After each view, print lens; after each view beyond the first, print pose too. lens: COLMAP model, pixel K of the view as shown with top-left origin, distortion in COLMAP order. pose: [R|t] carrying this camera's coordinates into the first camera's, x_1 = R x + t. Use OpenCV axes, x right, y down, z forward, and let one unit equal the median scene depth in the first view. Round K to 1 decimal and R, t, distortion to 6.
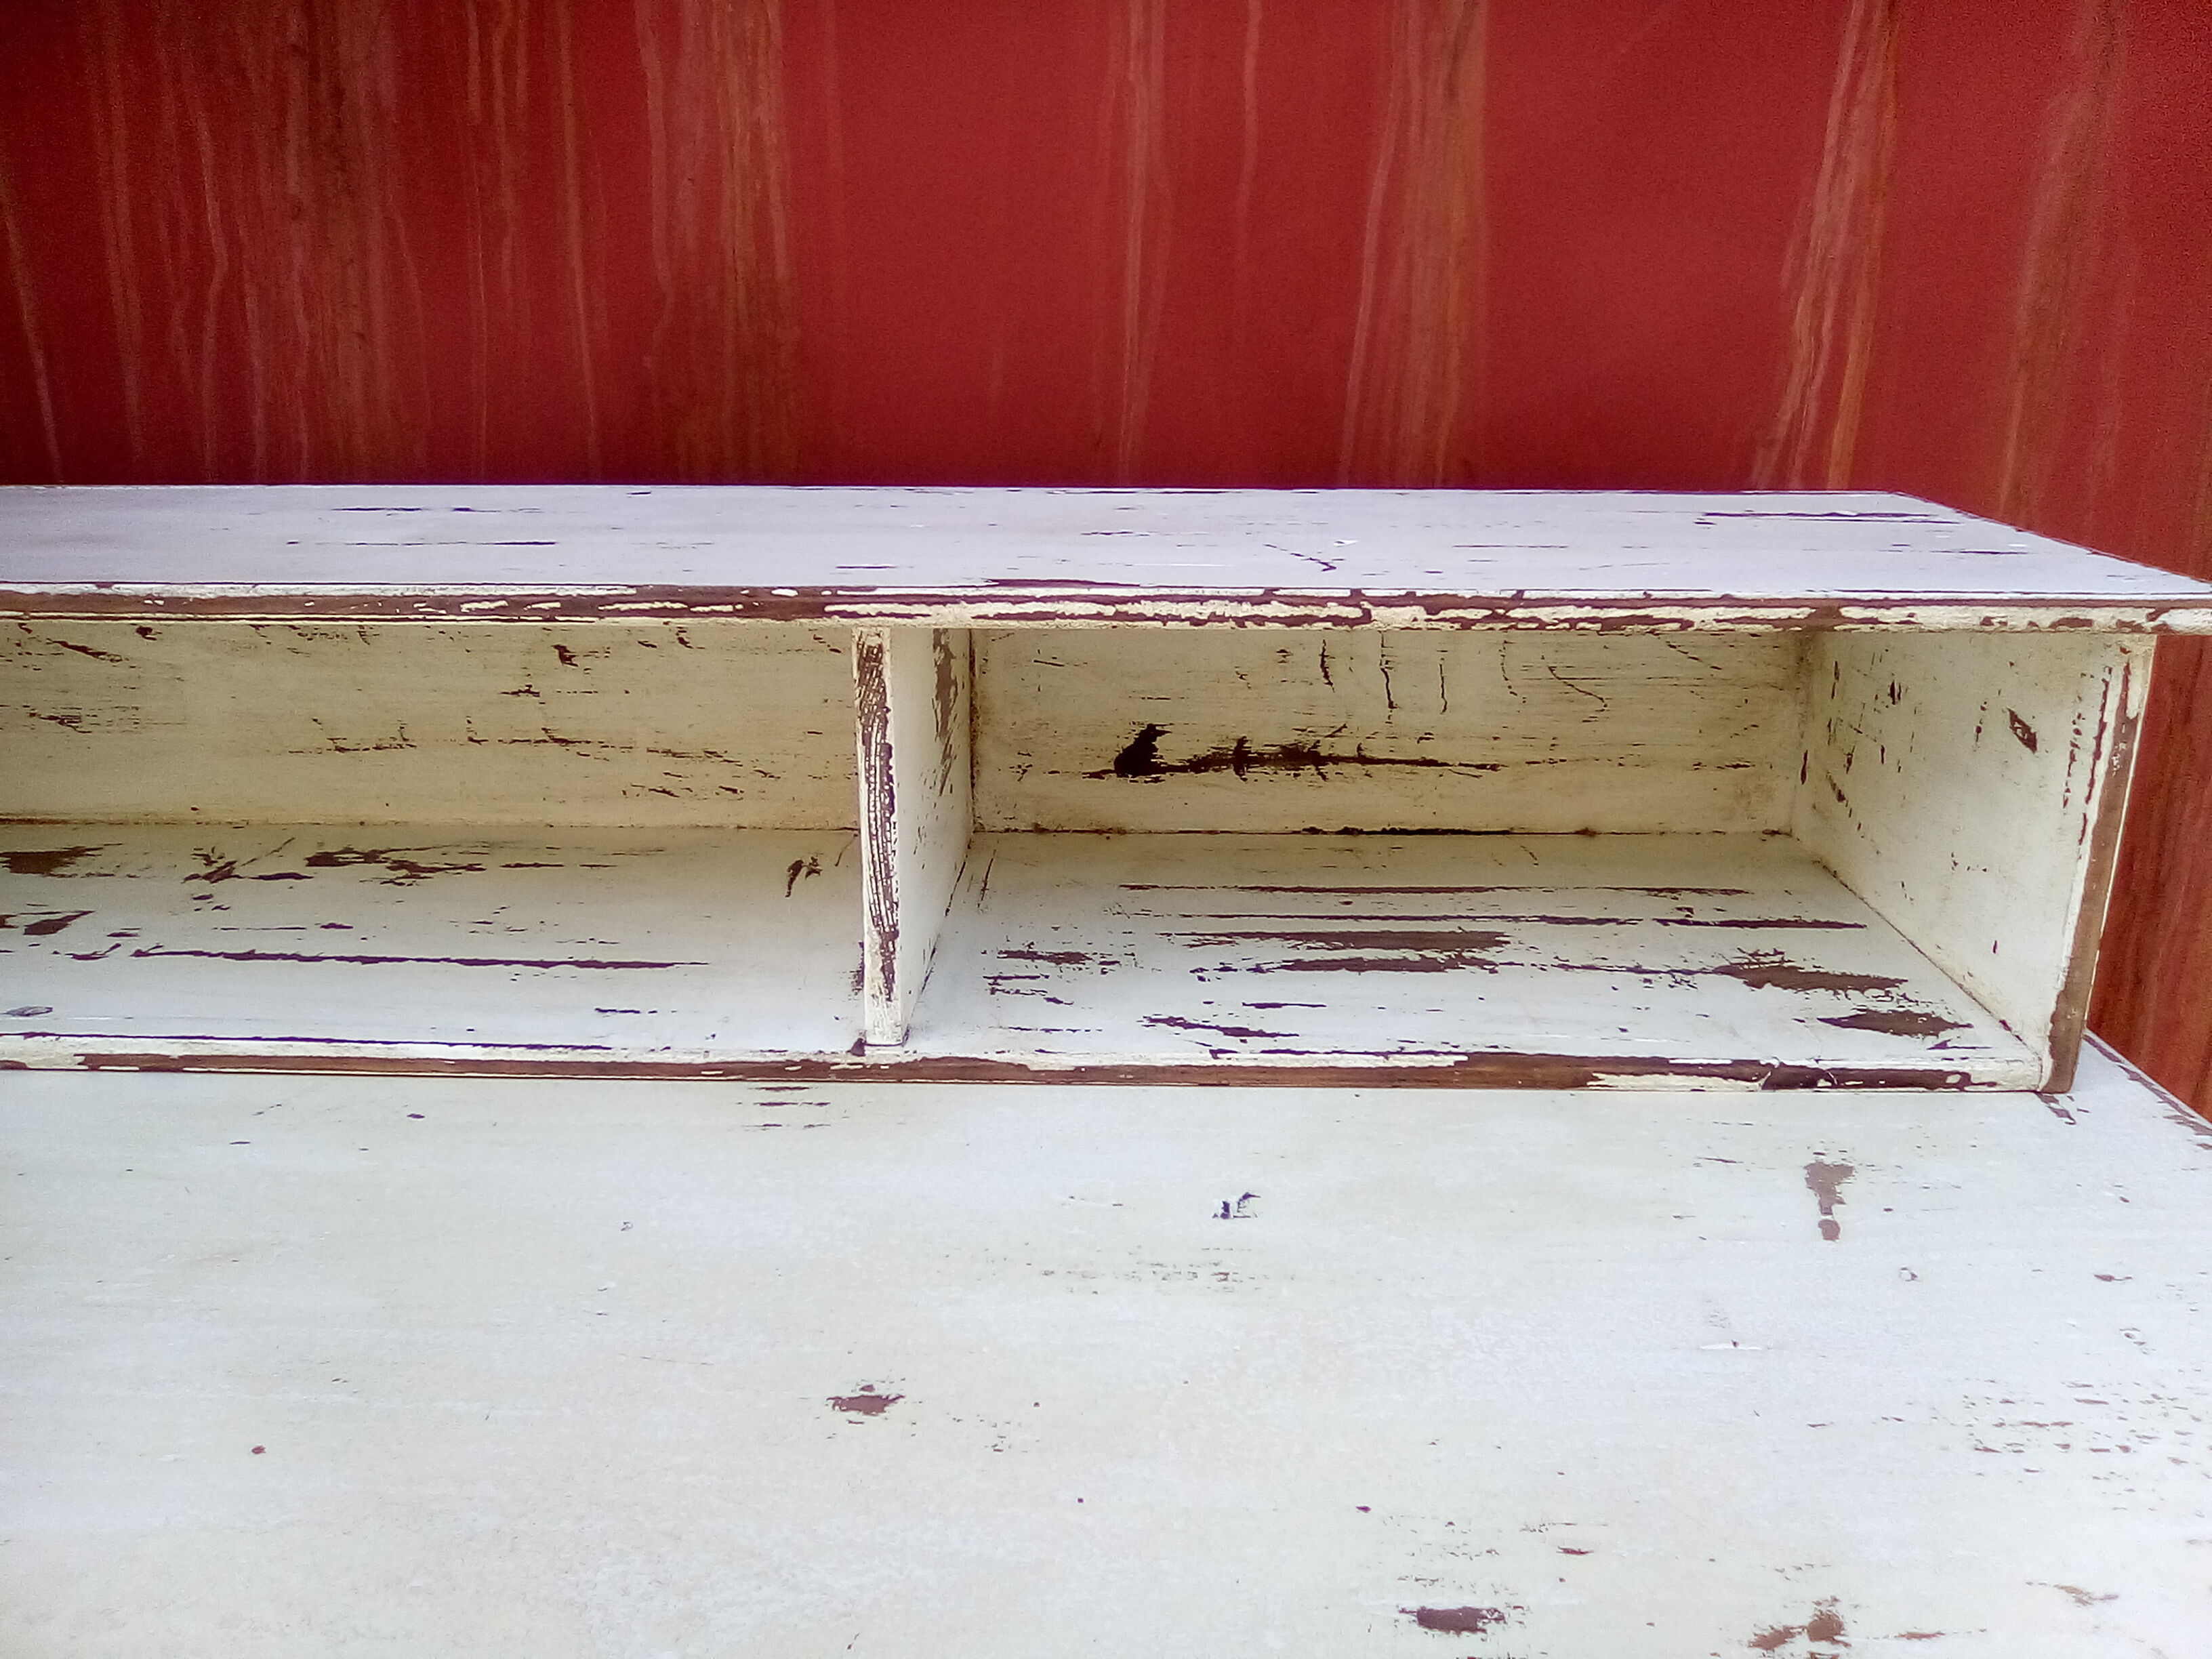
lens RADIAL K [[1743.4, 0, 1119.6], [0, 1743.4, 846.3], [0, 0, 1]] dist [-0.049775, 0.035114]
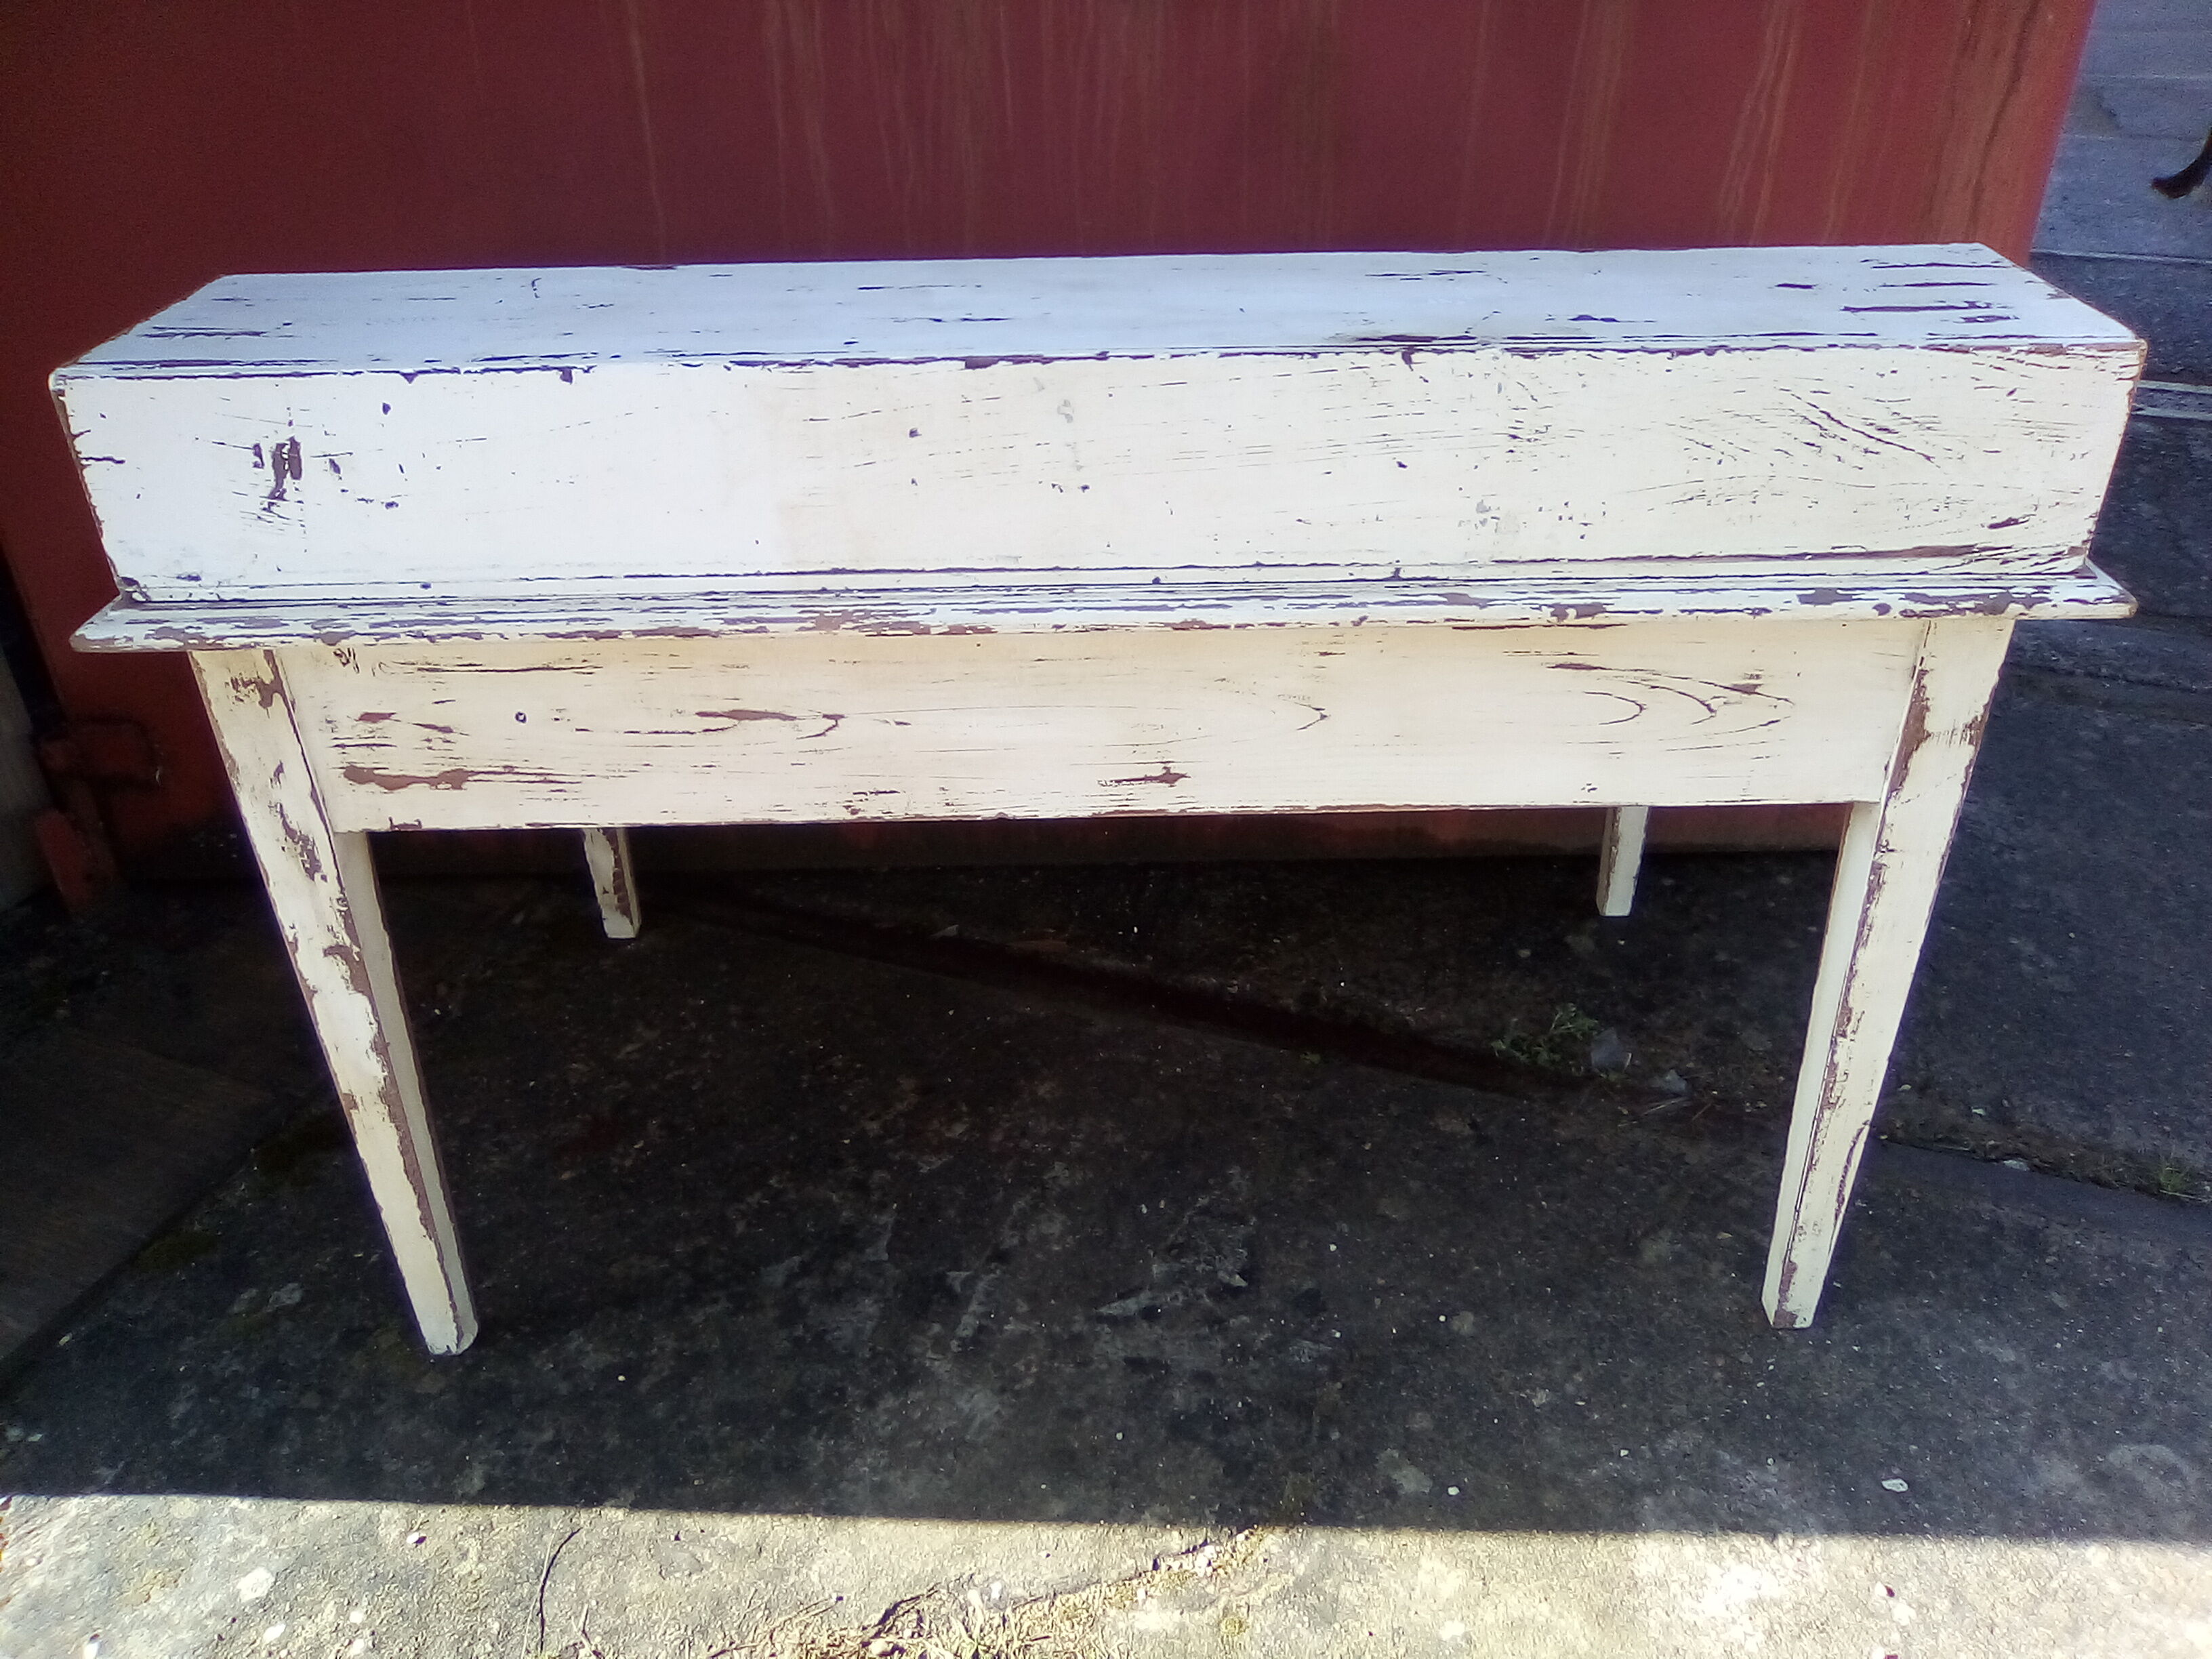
lens RADIAL K [[1743.4, 0, 1133.9], [0, 1743.4, 850.1], [0, 0, 1]] dist [-0.049775, 0.035114]
pose [[0.999400, -0.033136, 0.010073, -0.533306], [0.029100, 0.961134, 0.274545, 0.092113], [-0.018779, -0.274087, 0.961522, -1.554056]]
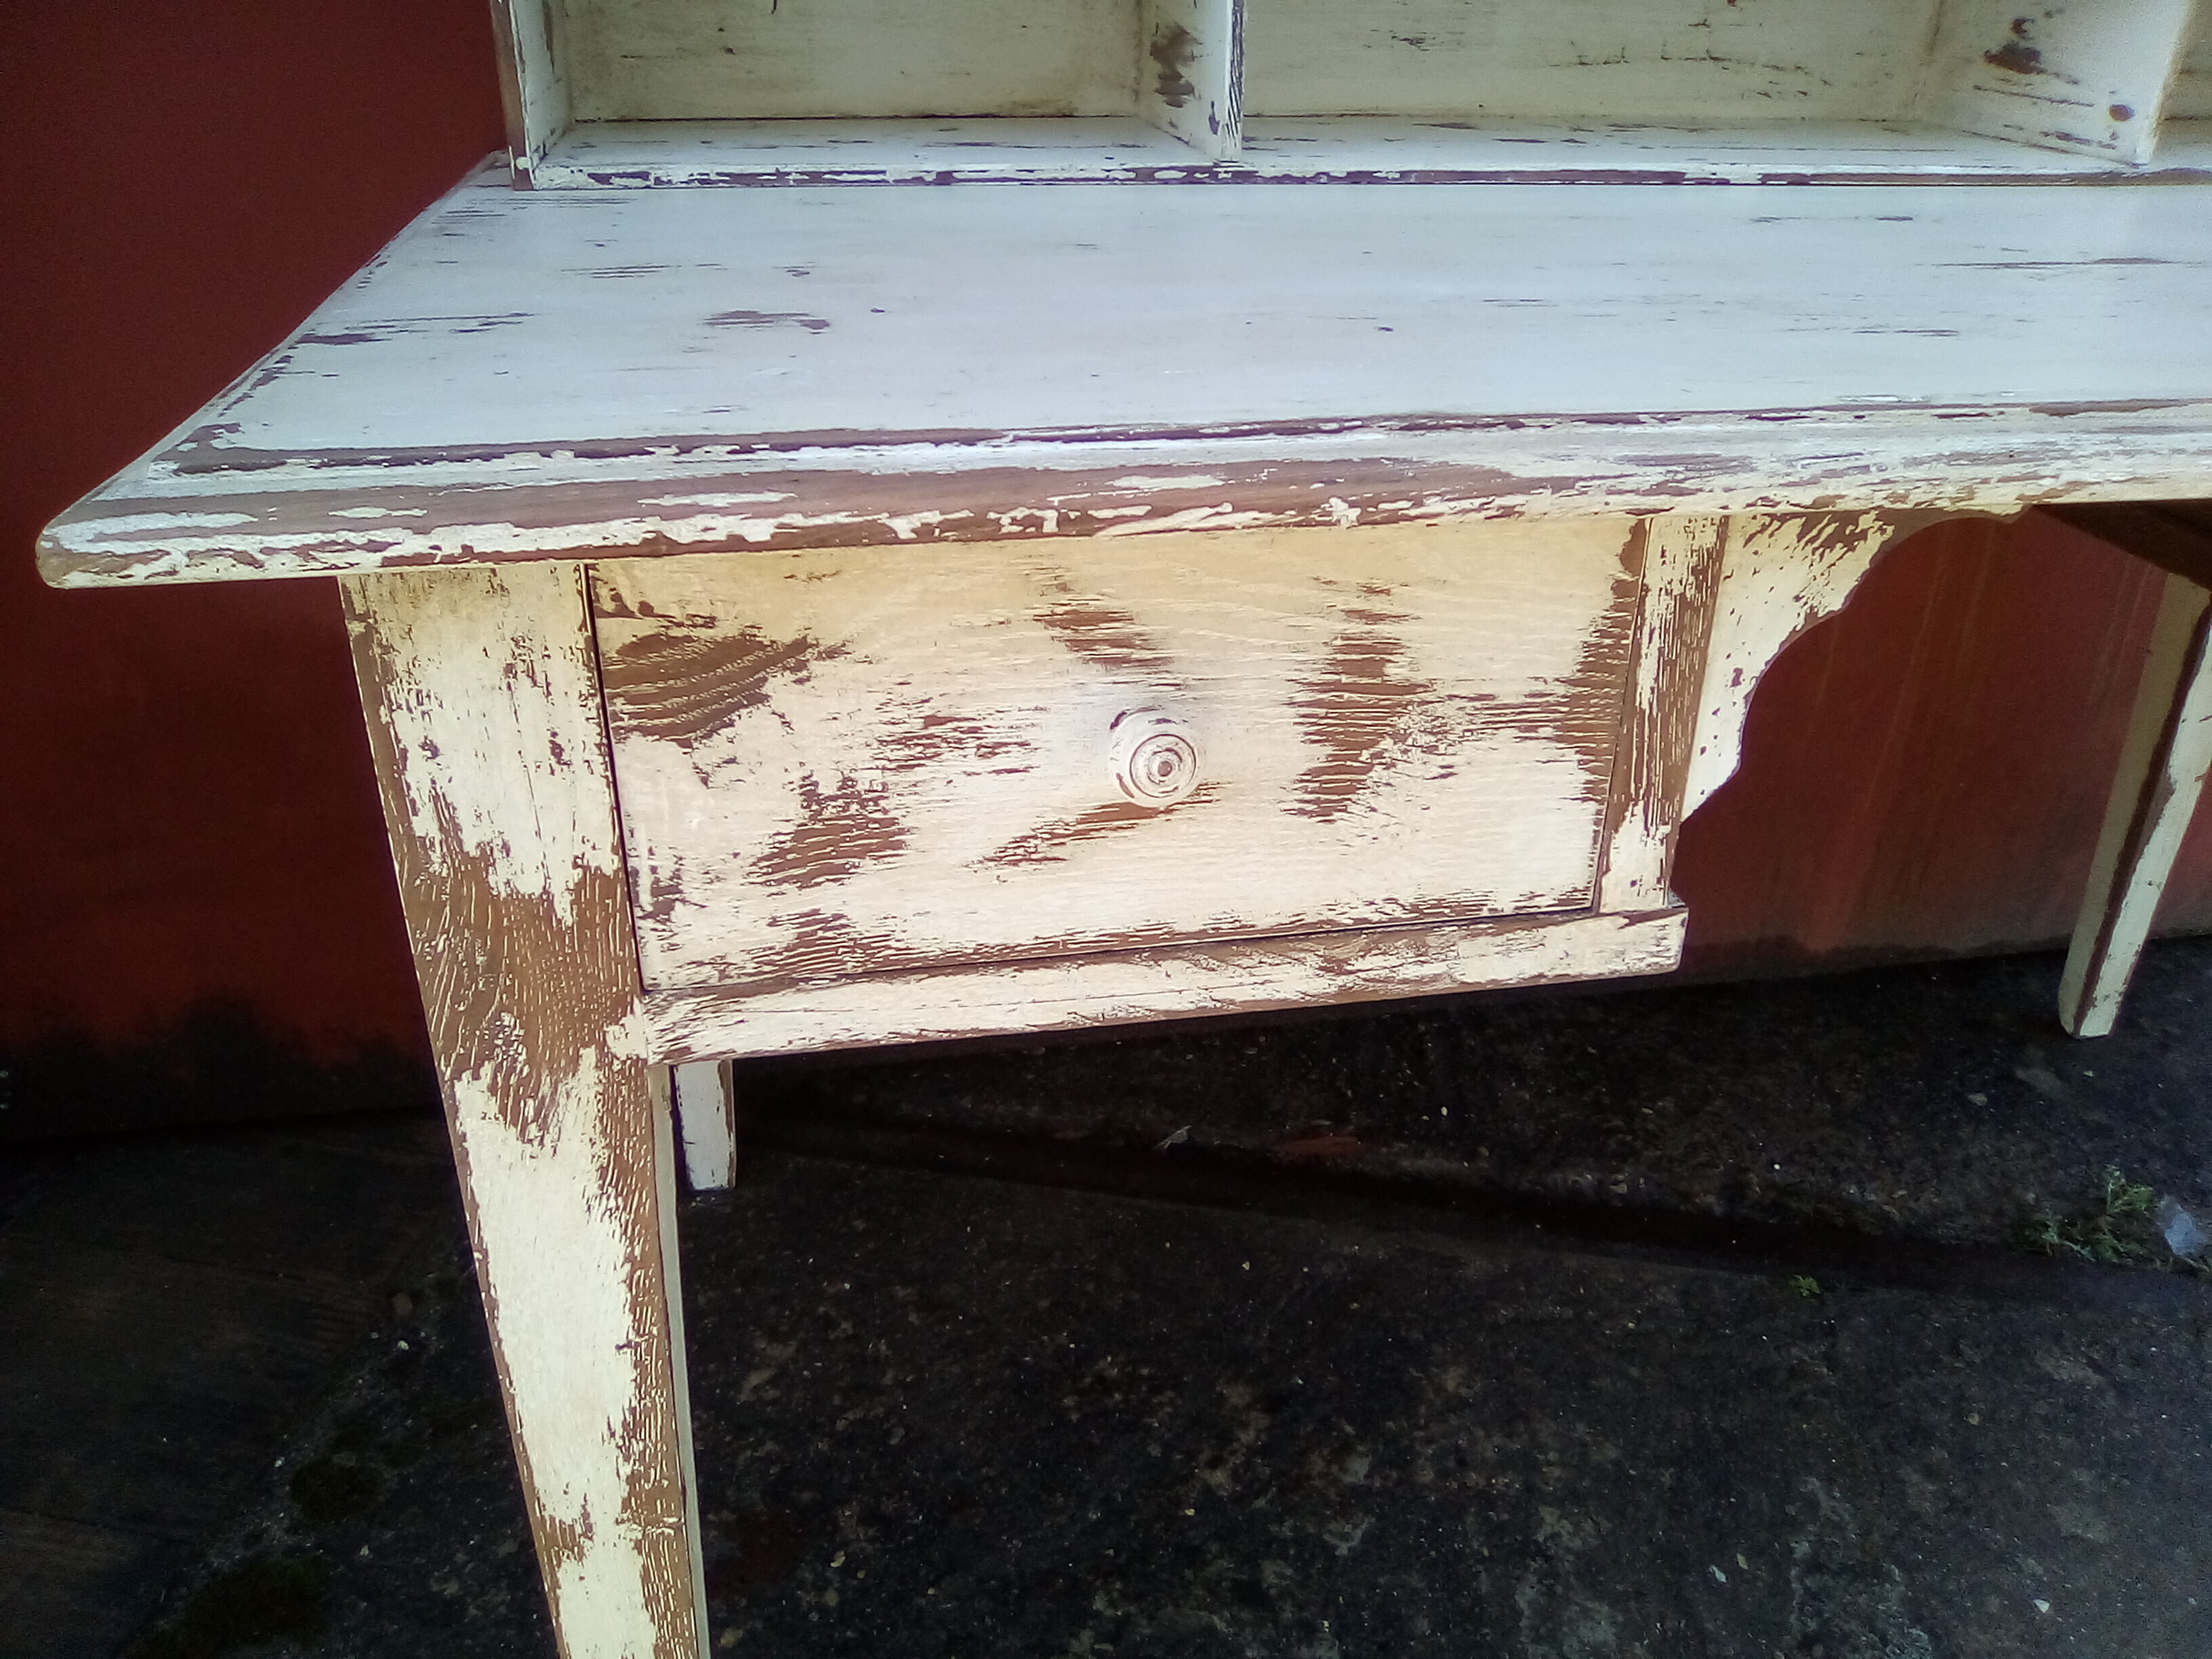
lens RADIAL K [[1743.4, 0, 1128.5], [0, 1743.4, 849.9], [0, 0, 1]] dist [-0.049775, 0.035114]
pose [[0.978286, -0.086925, 0.188149, -1.234420], [0.048685, 0.978778, 0.199057, 0.315721], [-0.201459, -0.185575, 0.961757, -0.554783]]
